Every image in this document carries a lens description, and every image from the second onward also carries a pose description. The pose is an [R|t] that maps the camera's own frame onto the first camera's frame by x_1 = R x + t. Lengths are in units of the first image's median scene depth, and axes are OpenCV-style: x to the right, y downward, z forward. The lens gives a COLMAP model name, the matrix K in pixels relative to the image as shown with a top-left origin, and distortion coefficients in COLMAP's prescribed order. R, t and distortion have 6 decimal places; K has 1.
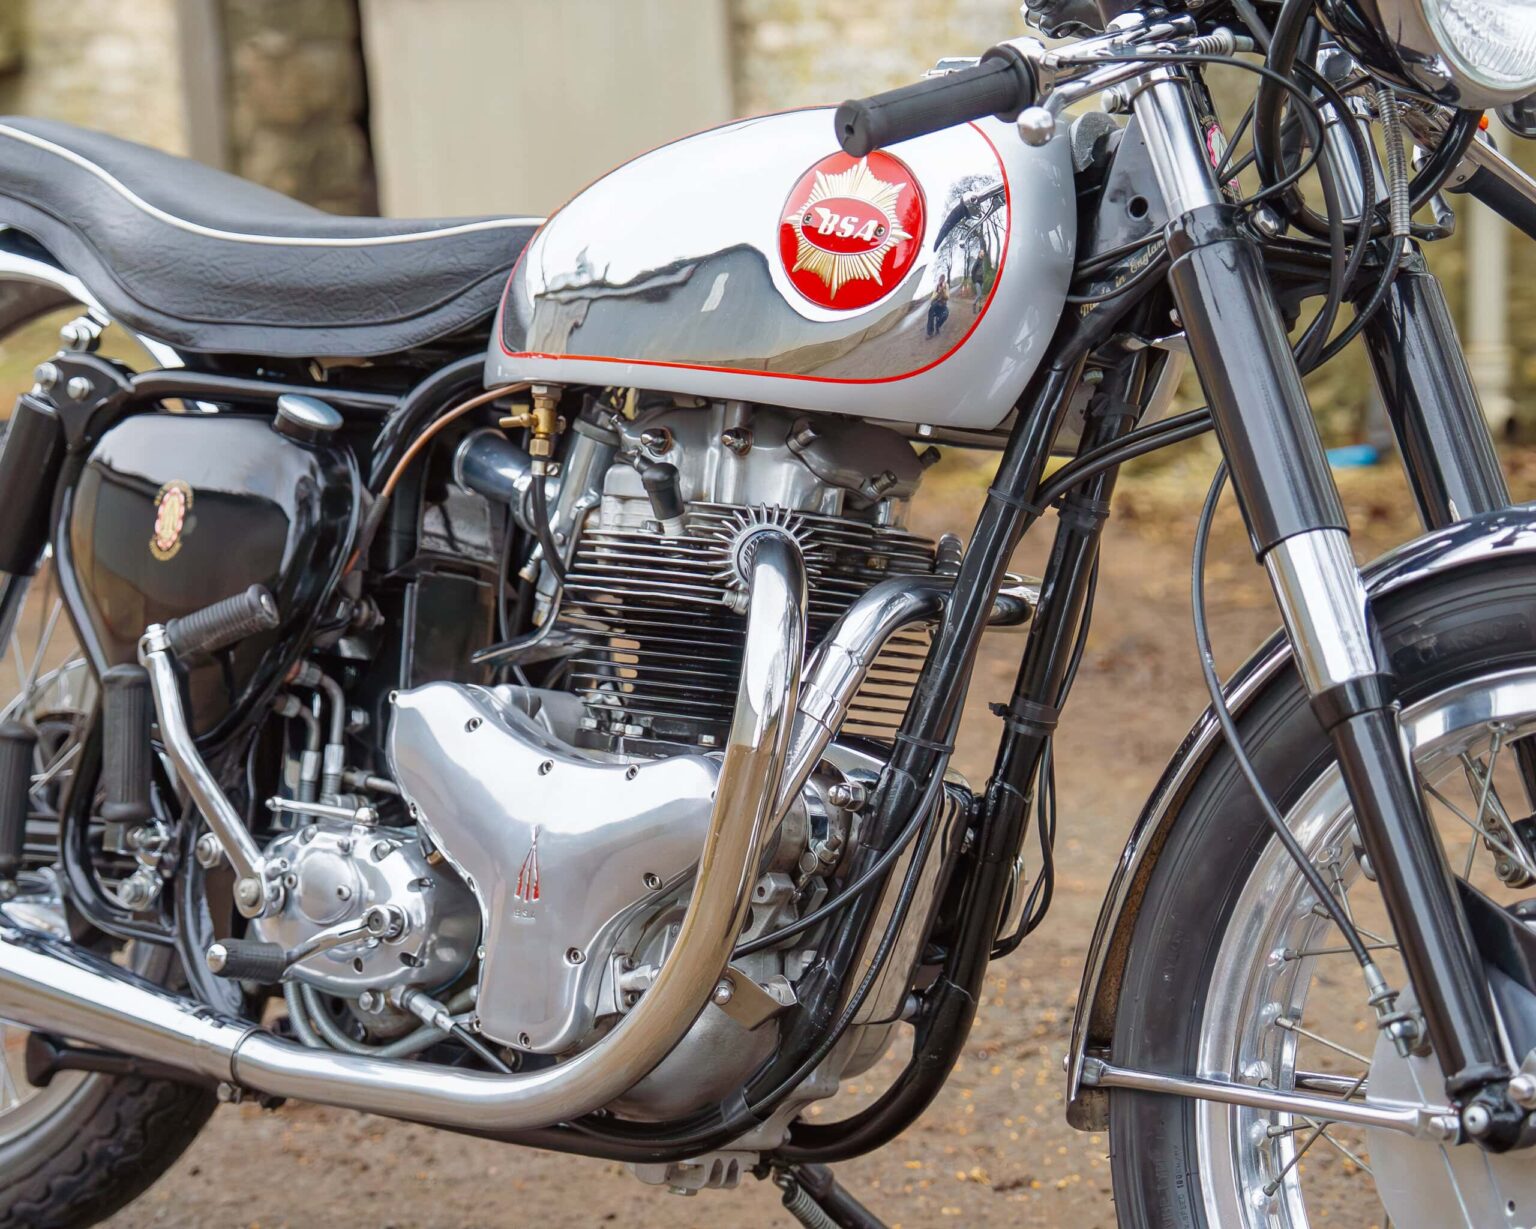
lens RADIAL K [[3942.3, 0, 768.0], [0, 3942.3, 614.5], [0, 0, 1]] dist [0.113960, 0.389900]
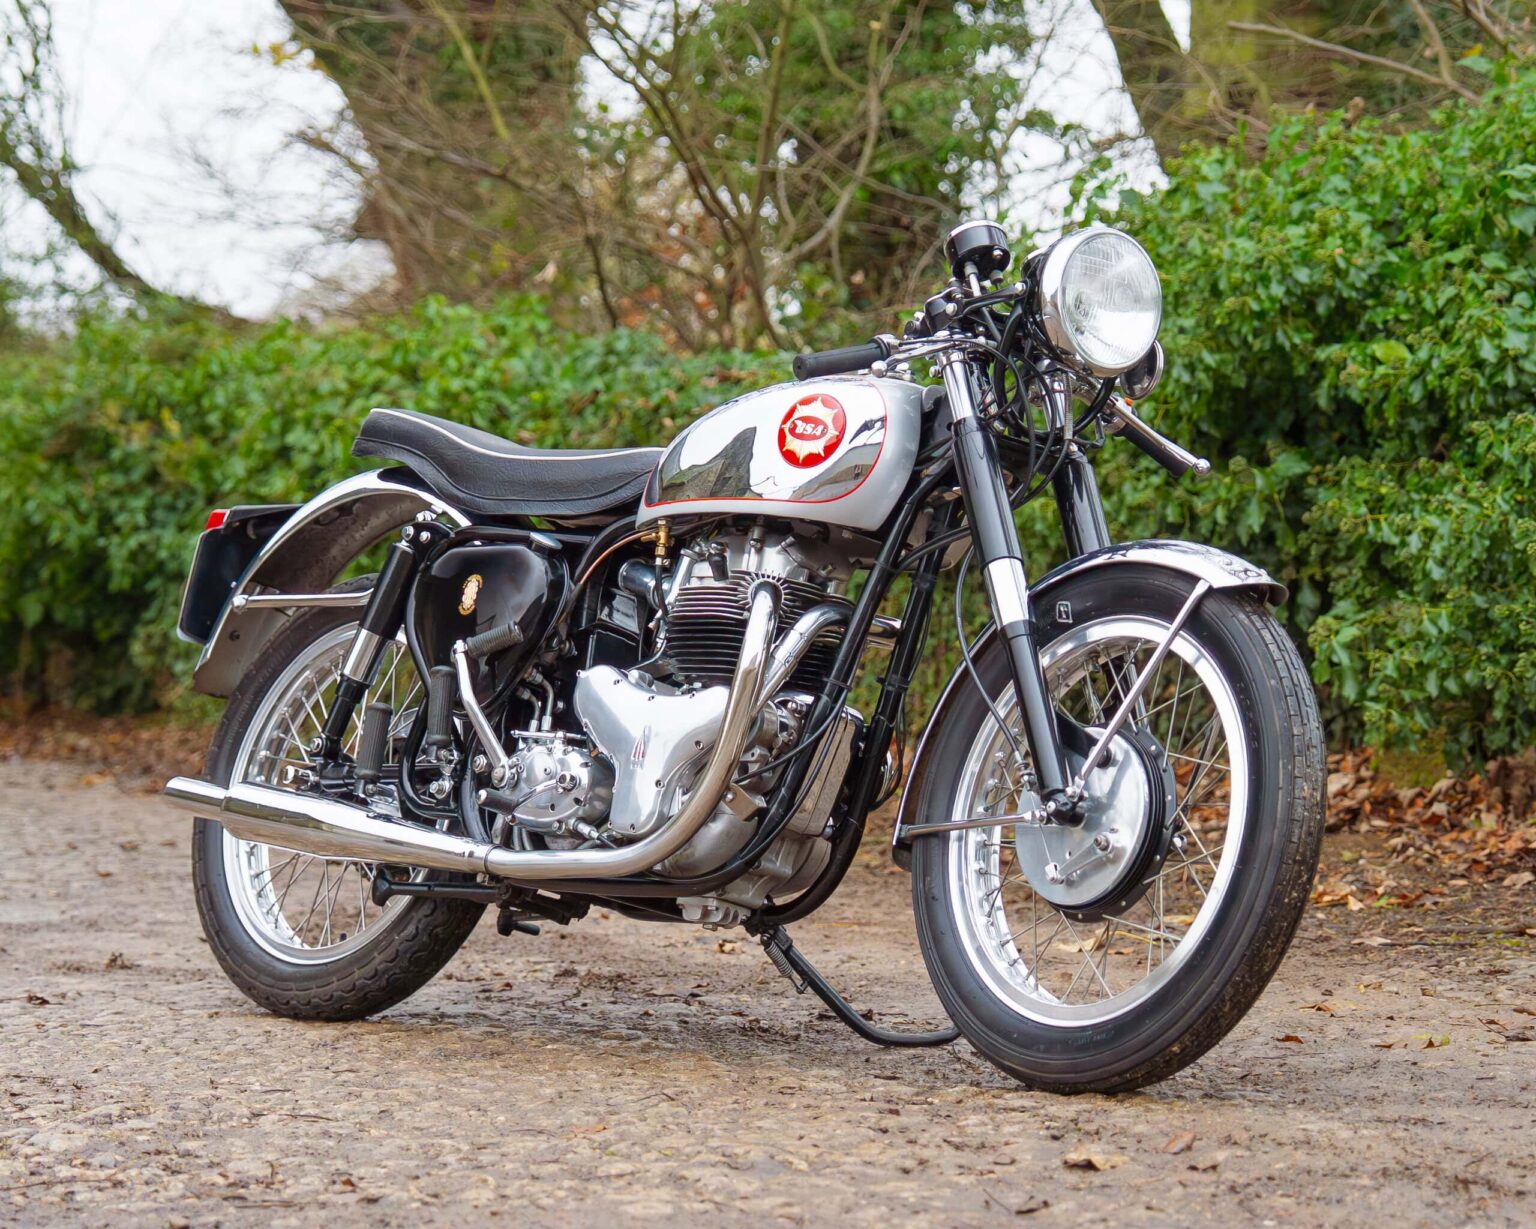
lens RADIAL K [[3942.3, 0, 768.0], [0, 3942.3, 614.5], [0, 0, 1]] dist [0.113960, 0.389900]
pose [[0.996908, 0.046290, -0.063498, 0.125927], [-0.055651, 0.986404, -0.154627, 0.298664], [0.055476, 0.157682, 0.985930, -0.962755]]
